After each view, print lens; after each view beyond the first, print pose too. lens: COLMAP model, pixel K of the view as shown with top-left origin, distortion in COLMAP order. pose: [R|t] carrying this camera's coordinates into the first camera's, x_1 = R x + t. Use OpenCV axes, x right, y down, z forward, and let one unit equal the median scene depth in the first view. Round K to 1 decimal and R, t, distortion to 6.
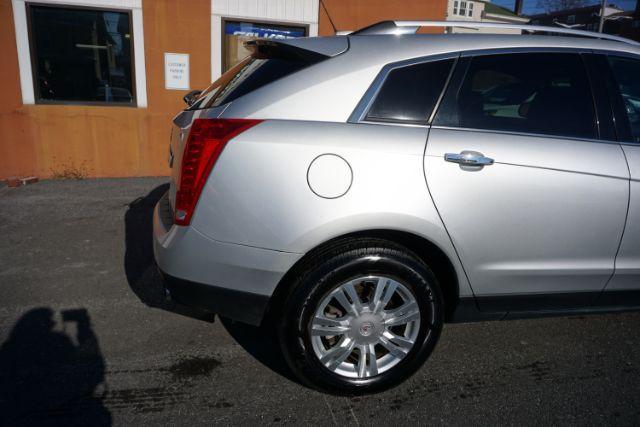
lens RADIAL K [[452.8, 0, 320.0], [0, 452.8, 213.5], [0, 0, 1]] dist [-0.030331, 0.004127]
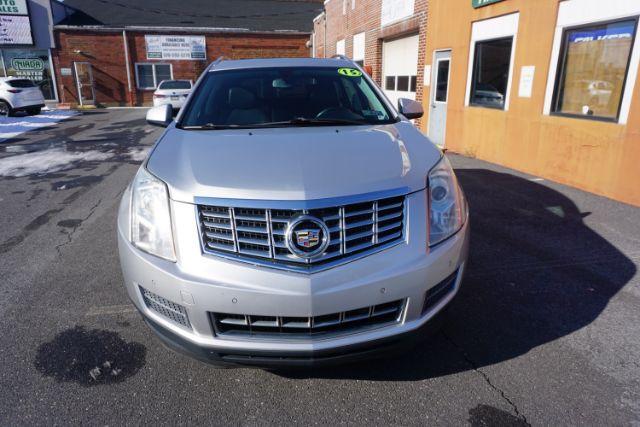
lens RADIAL K [[436.2, 0, 320.0], [0, 436.2, 213.5], [0, 0, 1]] dist [-0.043088, 0.036852]
pose [[-0.107181, 0.248348, -0.962723, 2.650262], [-0.272768, 0.923802, 0.268676, -0.430804], [0.956091, 0.291397, -0.031273, 1.758324]]
